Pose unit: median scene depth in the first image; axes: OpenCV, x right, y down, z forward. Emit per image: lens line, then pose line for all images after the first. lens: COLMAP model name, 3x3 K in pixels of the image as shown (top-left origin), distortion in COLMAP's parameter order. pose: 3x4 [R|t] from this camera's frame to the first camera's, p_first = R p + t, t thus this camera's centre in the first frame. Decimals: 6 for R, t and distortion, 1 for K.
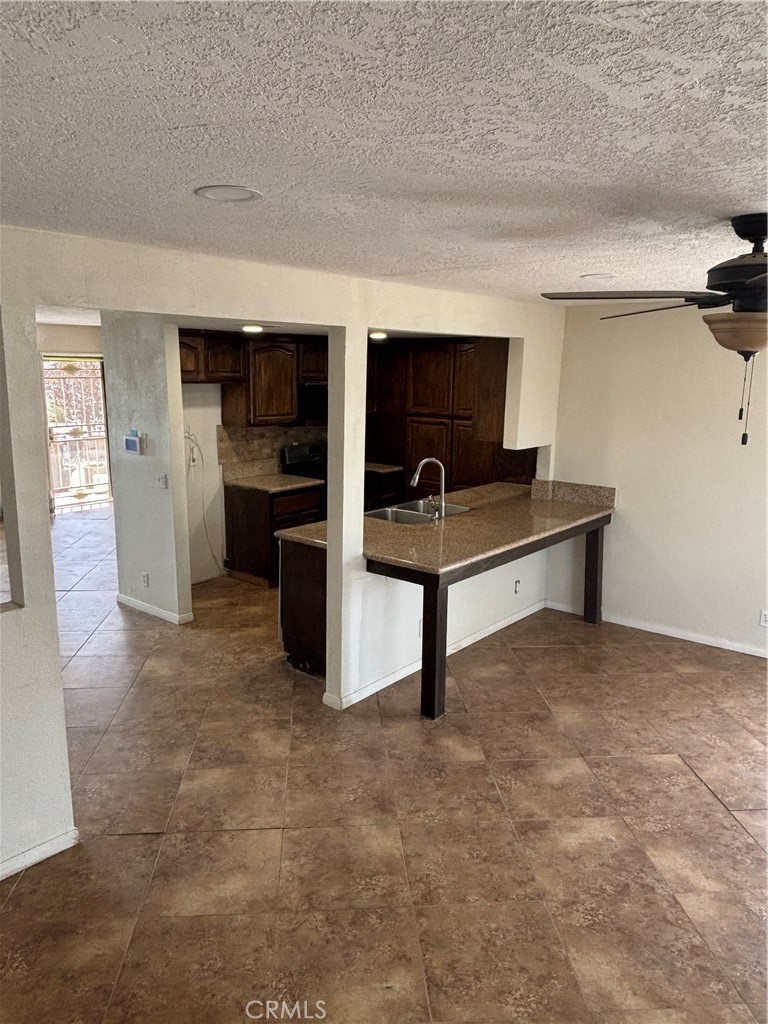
lens RADIAL K [[738.2, 0, 373.1], [0, 738.2, 508.9], [0, 0, 1]] dist [0.017076, -0.039727]
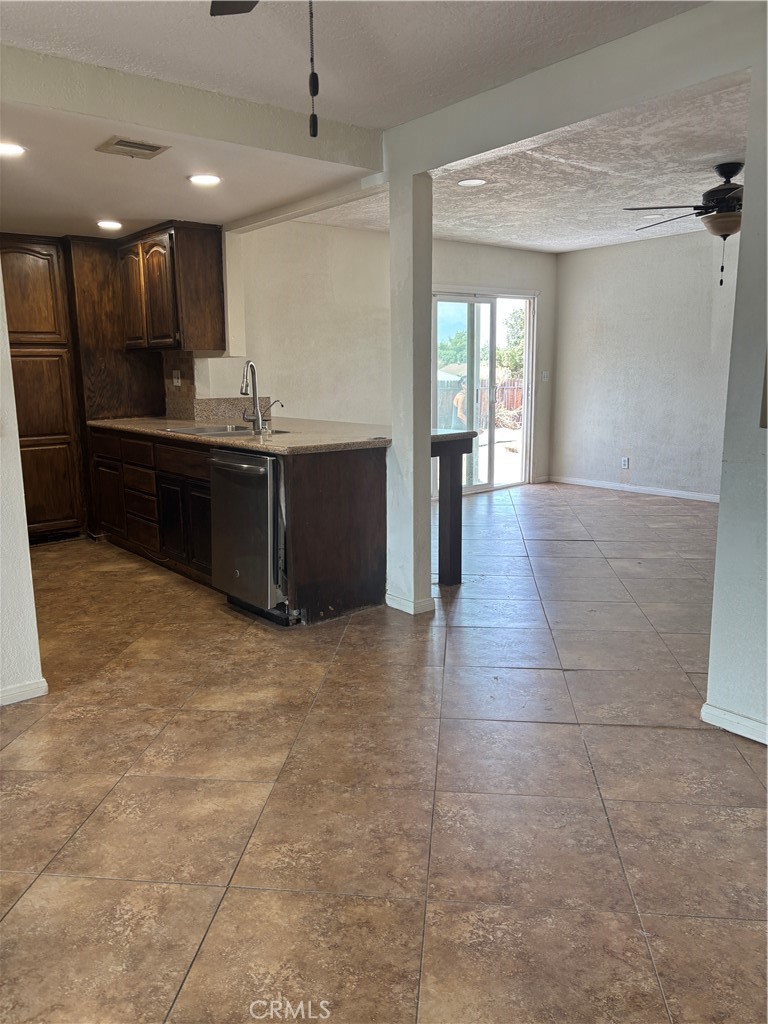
lens RADIAL K [[777.9, 0, 380.3], [0, 777.9, 515.9], [0, 0, 1]] dist [0.033614, -0.044050]
pose [[0.188041, -0.200634, 0.961450, -0.595654], [0.208016, 0.964841, 0.160657, -0.007123], [-0.959880, 0.169787, 0.223165, 0.505157]]
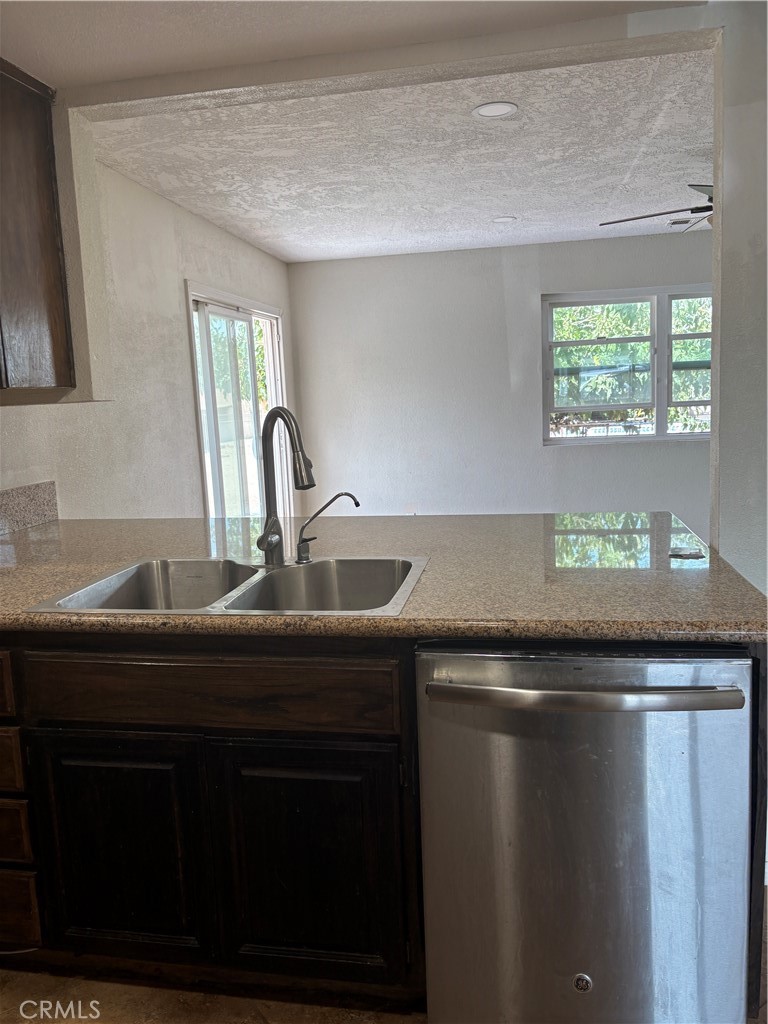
lens RADIAL K [[777.9, 0, 383.4], [0, 777.9, 510.2], [0, 0, 1]] dist [0.033614, -0.044050]
pose [[-0.502383, -0.123195, 0.855824, -0.207151], [0.201237, 0.945957, 0.254300, -0.080659], [-0.840901, 0.299980, -0.450442, 0.847384]]
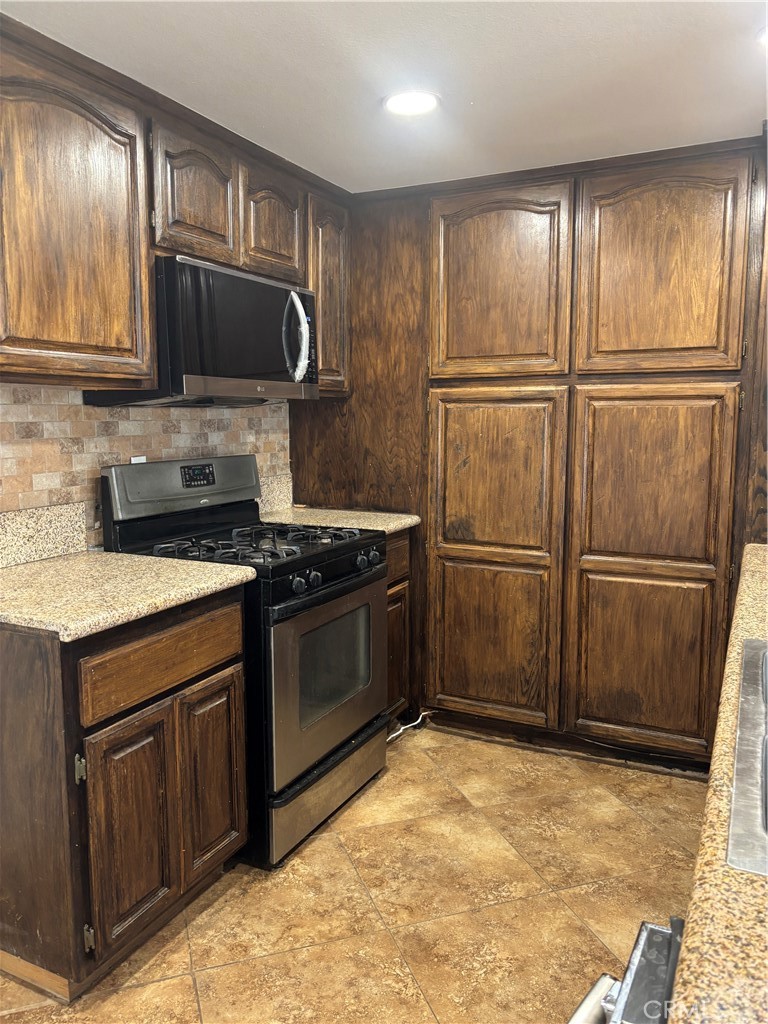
lens RADIAL K [[777.9, 0, 377.4], [0, 777.9, 509.1], [0, 0, 1]] dist [0.033614, -0.044050]
pose [[0.968687, -0.040657, 0.244933, -0.092264], [0.059058, 0.995918, -0.068253, -0.036890], [-0.241159, 0.080581, 0.967134, 0.659747]]
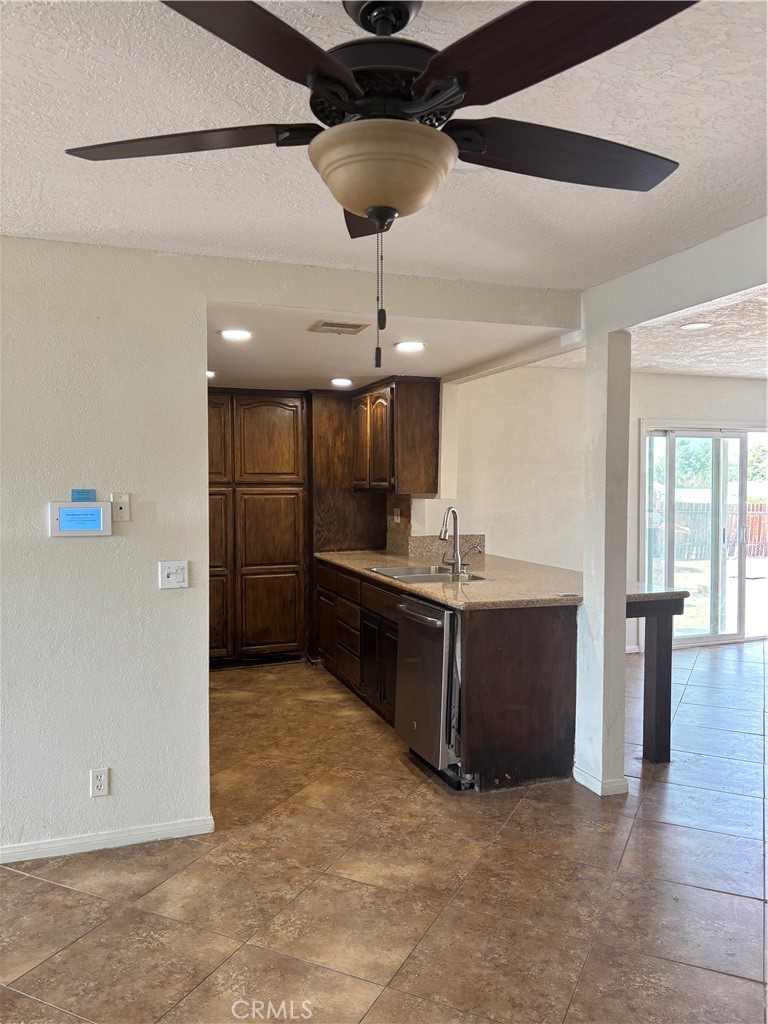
lens RADIAL K [[777.9, 0, 378.3], [0, 777.9, 504.9], [0, 0, 1]] dist [0.033614, -0.044050]
pose [[0.506857, -0.038612, 0.861165, -0.565937], [0.176000, 0.982588, -0.059532, -0.024125], [-0.843872, 0.181739, 0.504828, 0.448895]]
